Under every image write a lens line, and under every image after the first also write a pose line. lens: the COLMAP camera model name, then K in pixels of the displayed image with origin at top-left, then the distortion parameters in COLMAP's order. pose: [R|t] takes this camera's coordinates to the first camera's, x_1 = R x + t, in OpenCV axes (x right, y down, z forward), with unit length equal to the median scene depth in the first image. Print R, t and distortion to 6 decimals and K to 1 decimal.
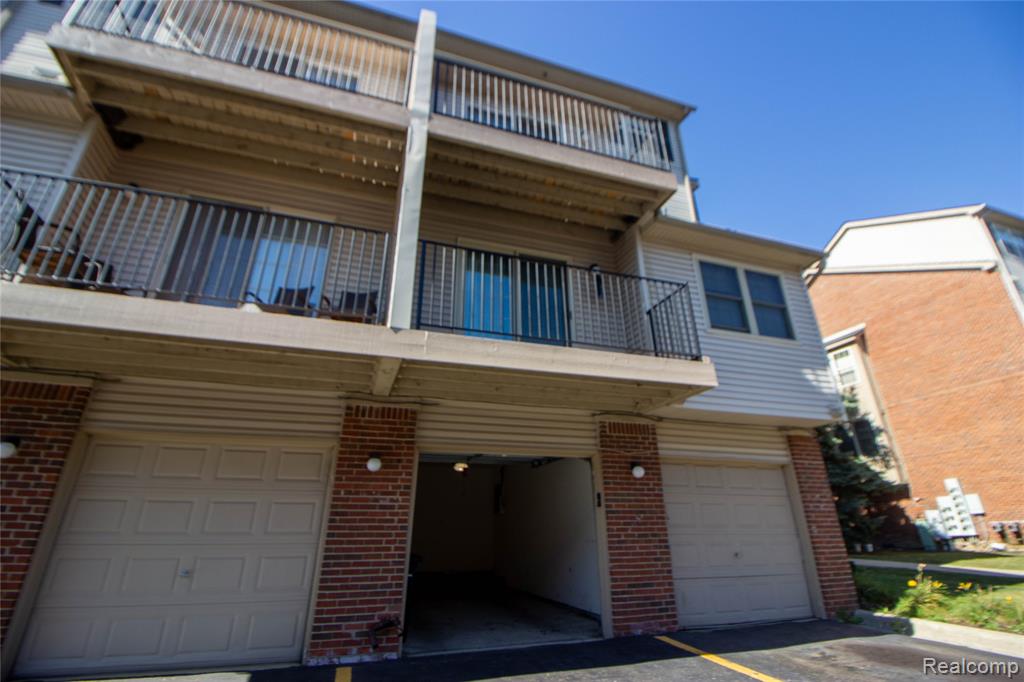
lens RADIAL K [[472.9, 0, 514.3], [0, 472.9, 313.7], [0, 0, 1]] dist [-0.000804, -0.011296]
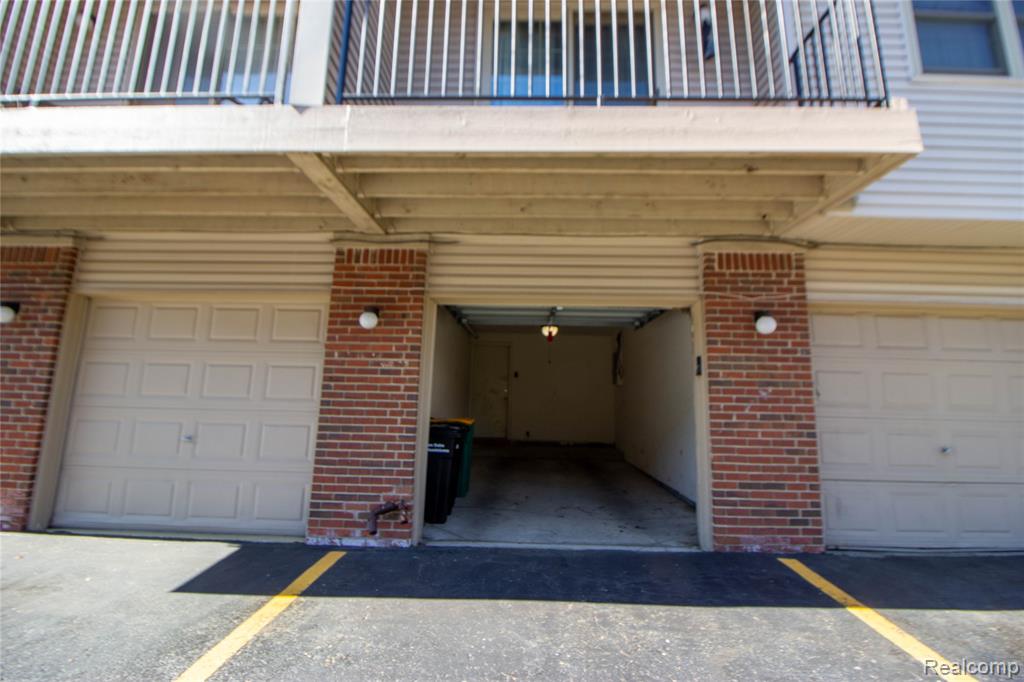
lens RADIAL K [[472.9, 0, 514.3], [0, 472.9, 313.7], [0, 0, 1]] dist [-0.000804, -0.011296]
pose [[0.939546, -0.034174, -0.340713, 0.183751], [0.117671, 0.966634, 0.227534, 0.153666], [0.321569, -0.253870, 0.912219, 0.356833]]
